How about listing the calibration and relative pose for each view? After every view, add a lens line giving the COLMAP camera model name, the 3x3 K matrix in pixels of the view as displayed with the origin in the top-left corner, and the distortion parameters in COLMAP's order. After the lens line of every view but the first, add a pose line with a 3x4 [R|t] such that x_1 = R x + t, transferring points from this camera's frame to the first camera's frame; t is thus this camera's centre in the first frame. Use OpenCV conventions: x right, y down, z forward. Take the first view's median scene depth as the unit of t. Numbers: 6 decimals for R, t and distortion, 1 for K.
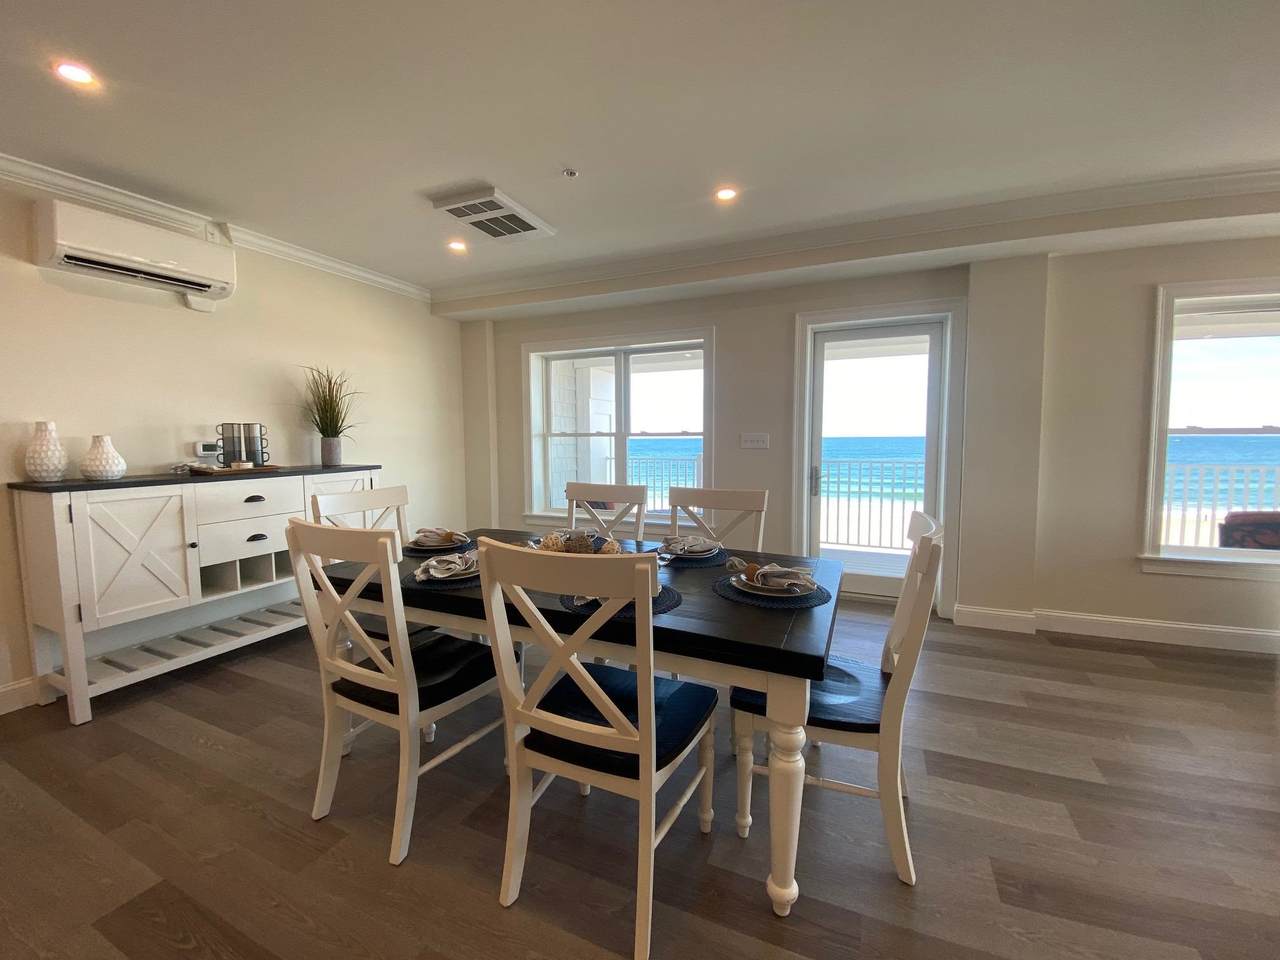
lens RADIAL K [[514.4, 0, 640.0], [0, 514.4, 480.0], [0, 0, 1]] dist [-0.000032, -0.000070]
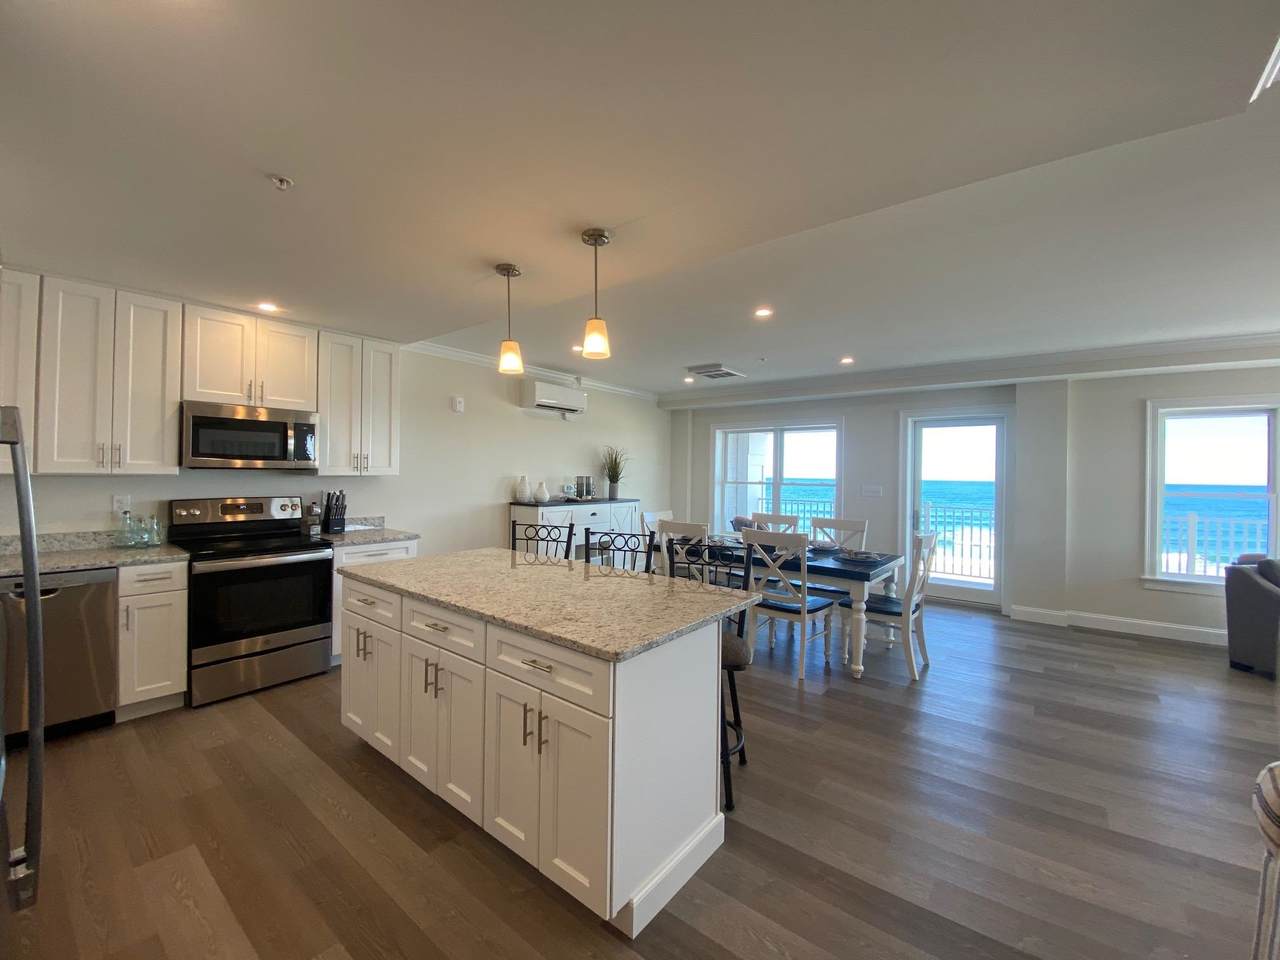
lens RADIAL K [[523.2, 0, 620.3], [0, 523.2, 475.6], [0, 0, 1]] dist [-0.001532, -0.000113]
pose [[0.960731, 0.021356, -0.276658, -0.076457], [-0.043437, 0.996317, -0.073931, 0.030738], [0.274060, 0.083045, 0.958120, -0.887531]]
